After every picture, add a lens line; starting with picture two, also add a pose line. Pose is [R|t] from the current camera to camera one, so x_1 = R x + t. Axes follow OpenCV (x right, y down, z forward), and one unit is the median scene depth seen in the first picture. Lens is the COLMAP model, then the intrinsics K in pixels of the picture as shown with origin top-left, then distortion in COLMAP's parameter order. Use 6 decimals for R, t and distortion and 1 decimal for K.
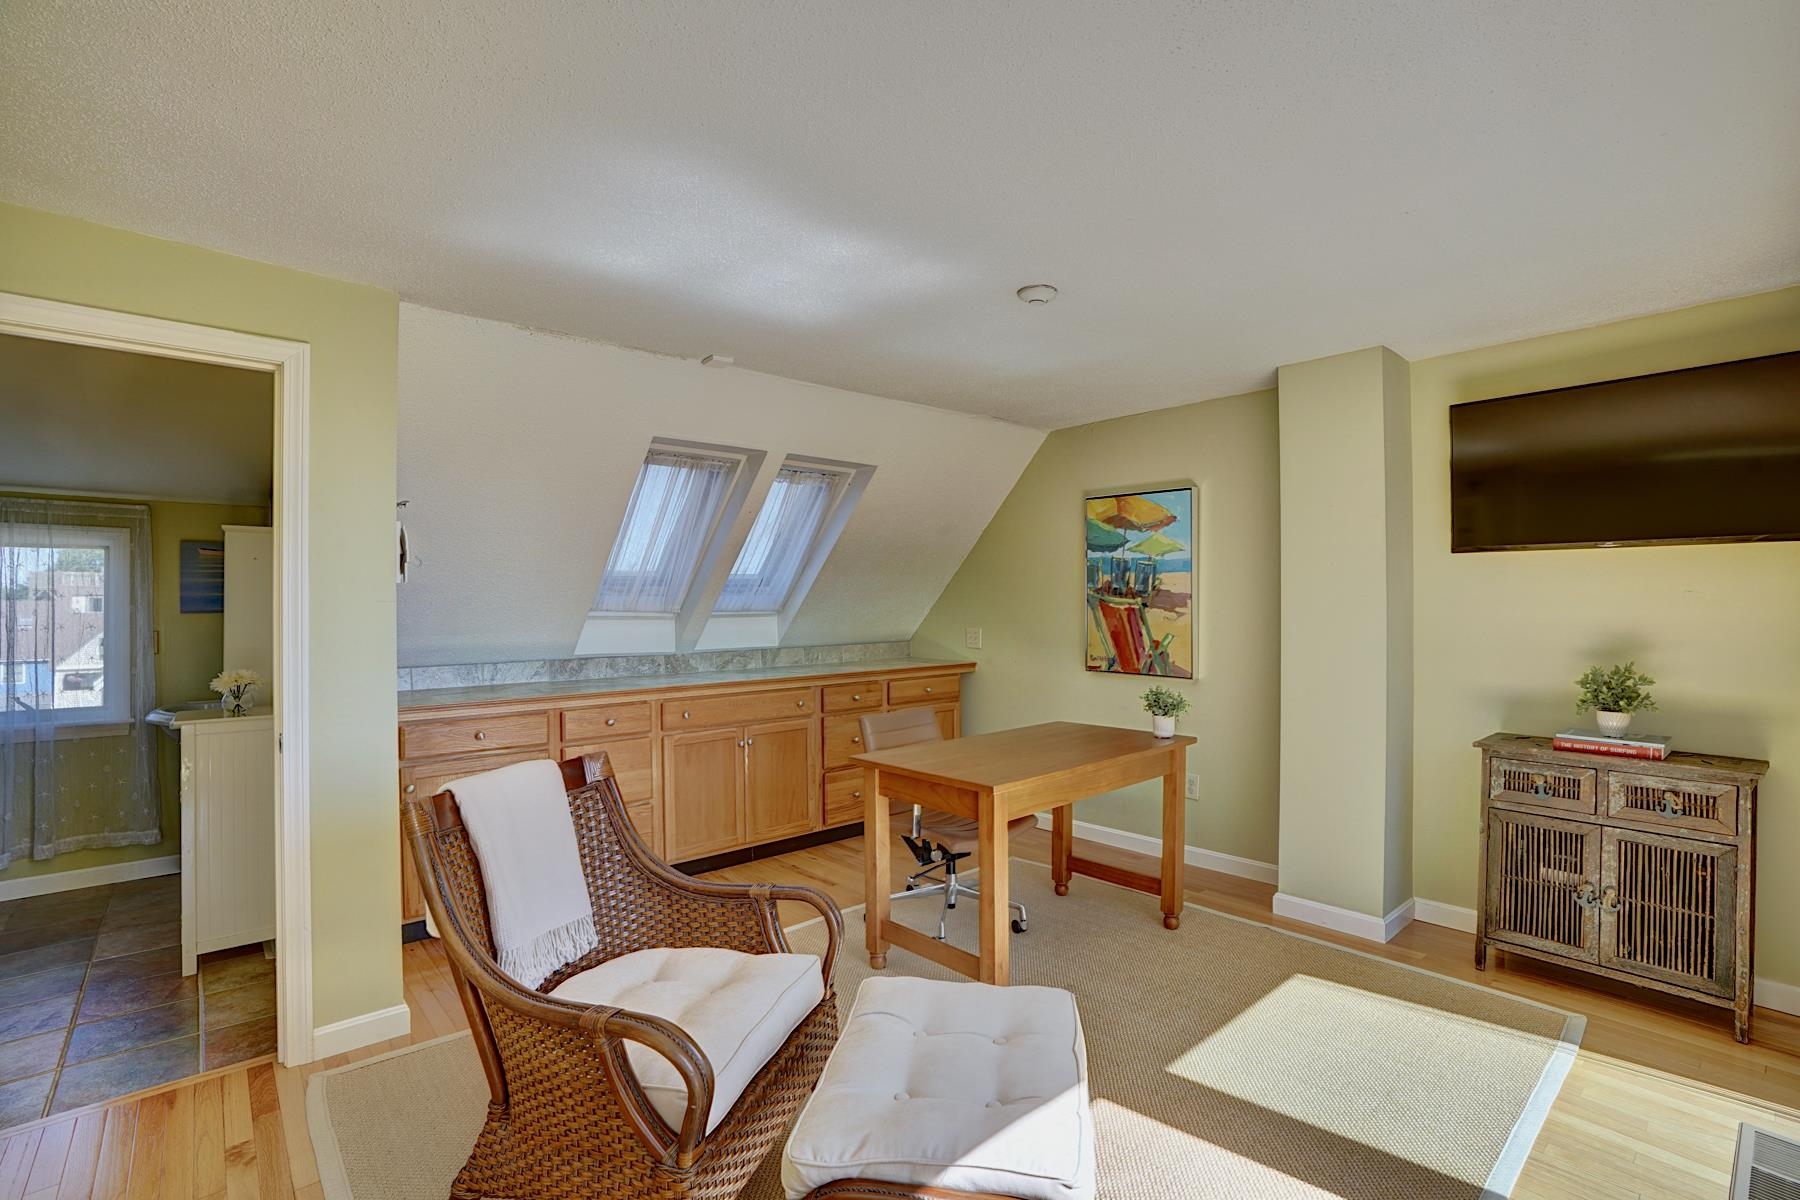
lens RADIAL K [[848.7, 0, 905.5], [0, 848.7, 600.3], [0, 0, 1]] dist [-0.073741, 0.032500]
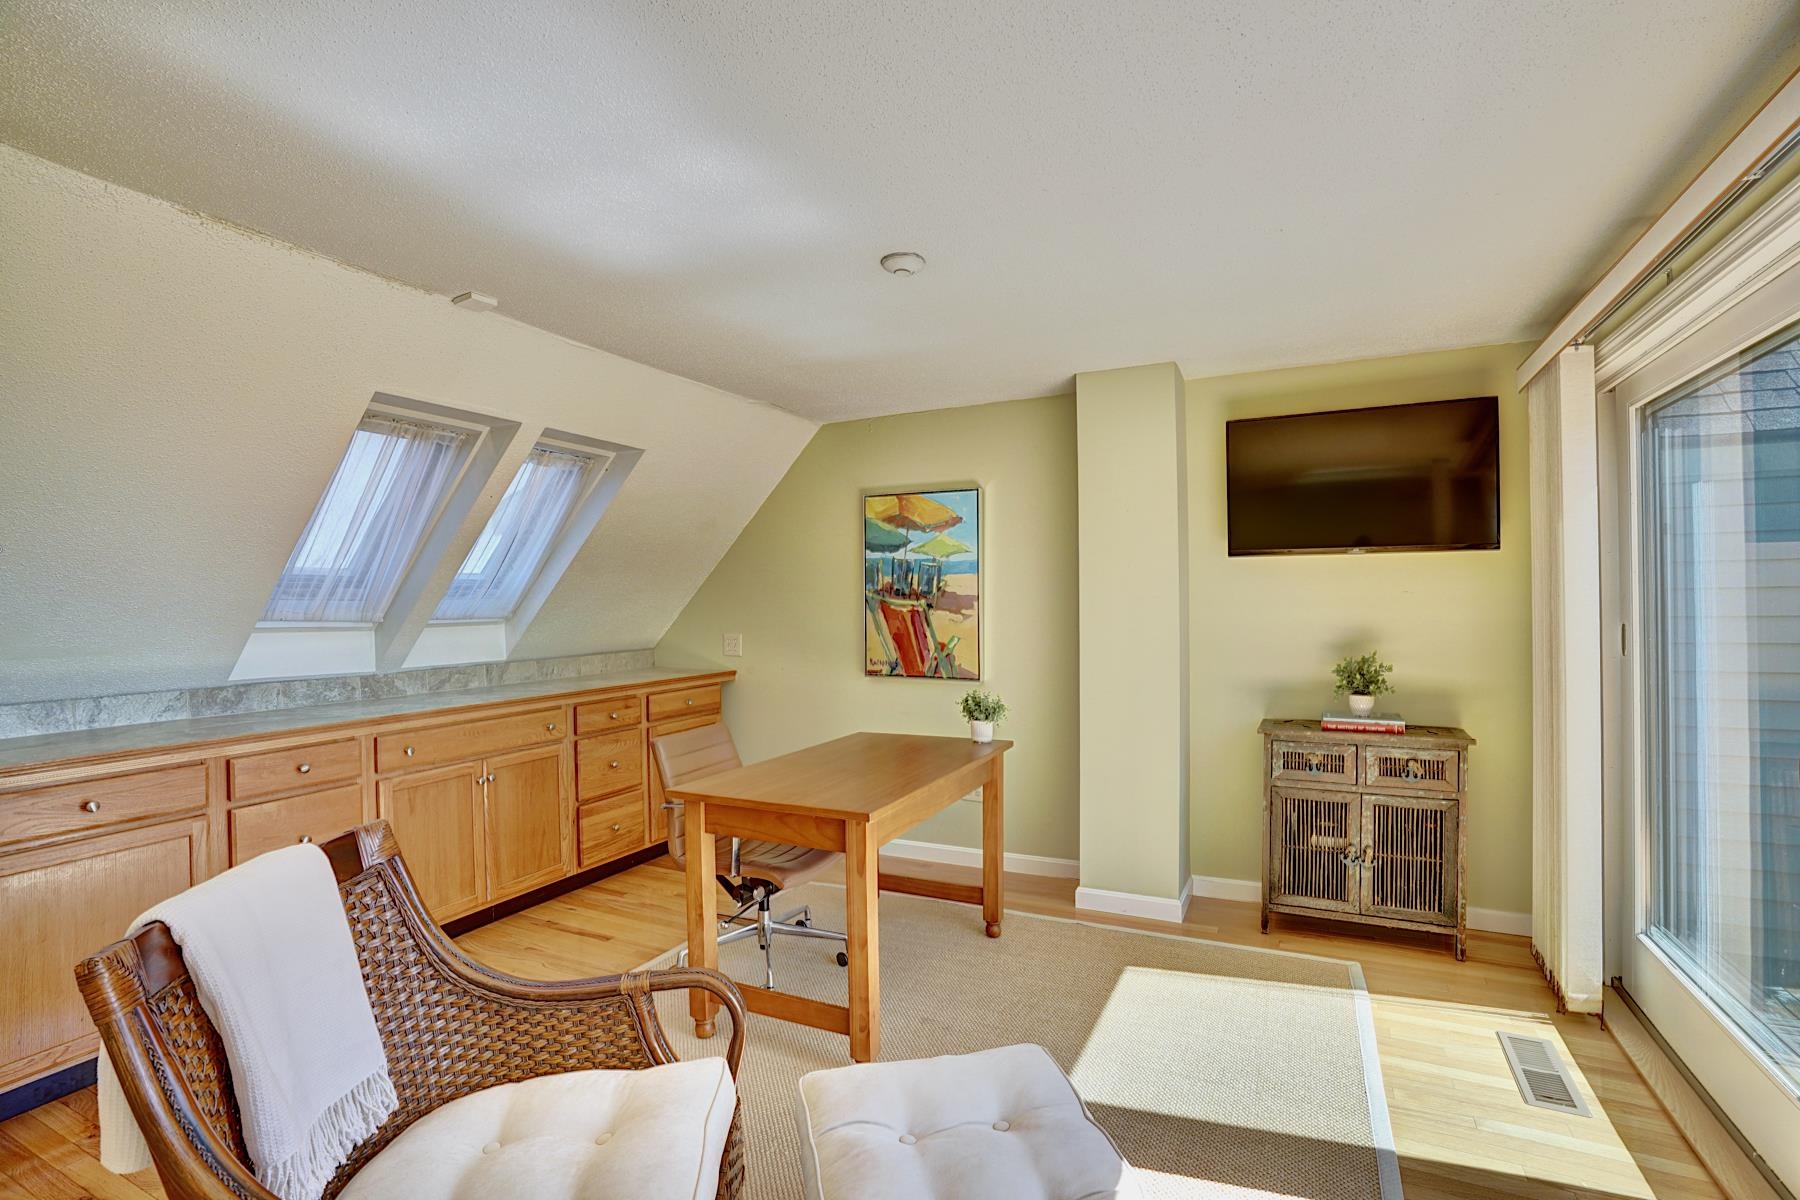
lens RADIAL K [[843.6, 0, 907.1], [0, 843.6, 601.9], [0, 0, 1]] dist [-0.069416, 0.030778]
pose [[0.923486, -0.006587, 0.383576, -0.141870], [0.007315, 0.999973, -0.000440, 0.000145], [-0.383563, 0.003212, 0.923509, 0.127327]]
